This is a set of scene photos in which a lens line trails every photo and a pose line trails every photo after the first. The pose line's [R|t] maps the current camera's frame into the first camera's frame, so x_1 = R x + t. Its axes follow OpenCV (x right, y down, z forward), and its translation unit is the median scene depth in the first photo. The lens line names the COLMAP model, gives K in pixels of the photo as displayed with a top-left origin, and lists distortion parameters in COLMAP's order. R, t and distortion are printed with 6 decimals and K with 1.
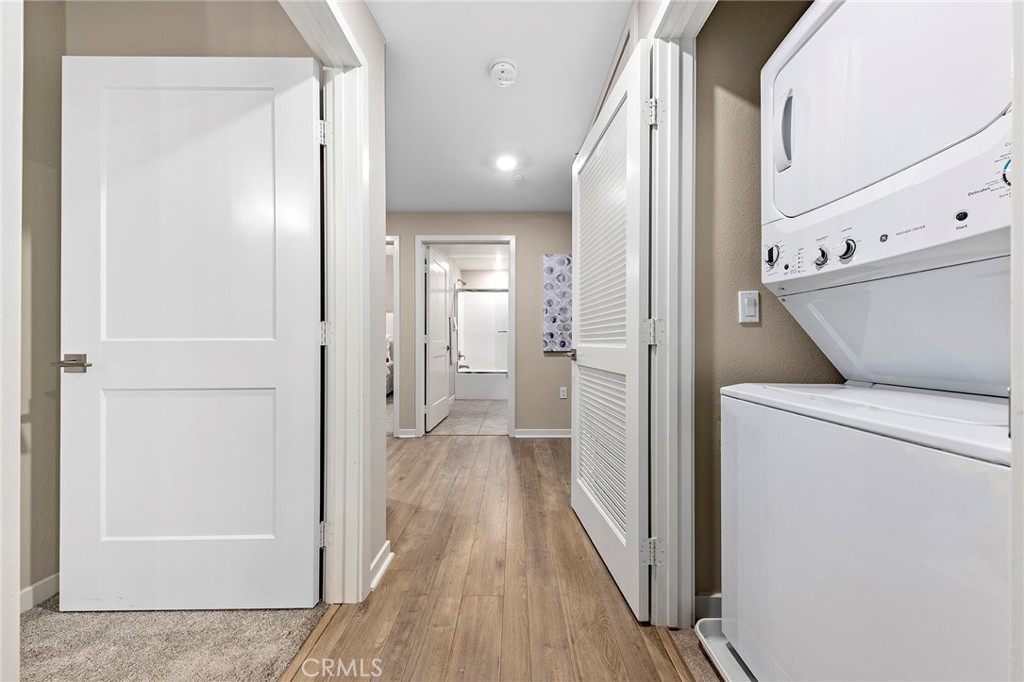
lens RADIAL K [[357.7, 0, 508.8], [0, 357.7, 343.1], [0, 0, 1]] dist [0.012058, -0.000071]
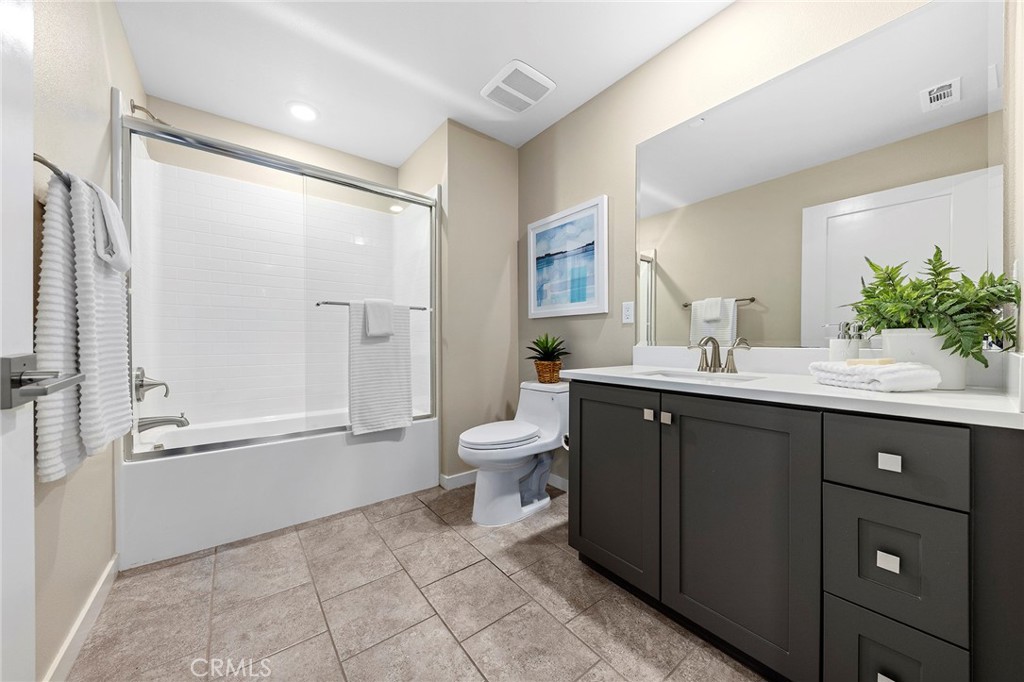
lens RADIAL K [[376.9, 0, 509.4], [0, 376.9, 342.8], [0, 0, 1]] dist [-0.000400, -0.000633]
pose [[0.795795, -0.007428, 0.605521, -0.088074], [-0.001116, 0.999905, 0.013733, -0.000035], [-0.605565, -0.011605, 0.795711, 0.608846]]
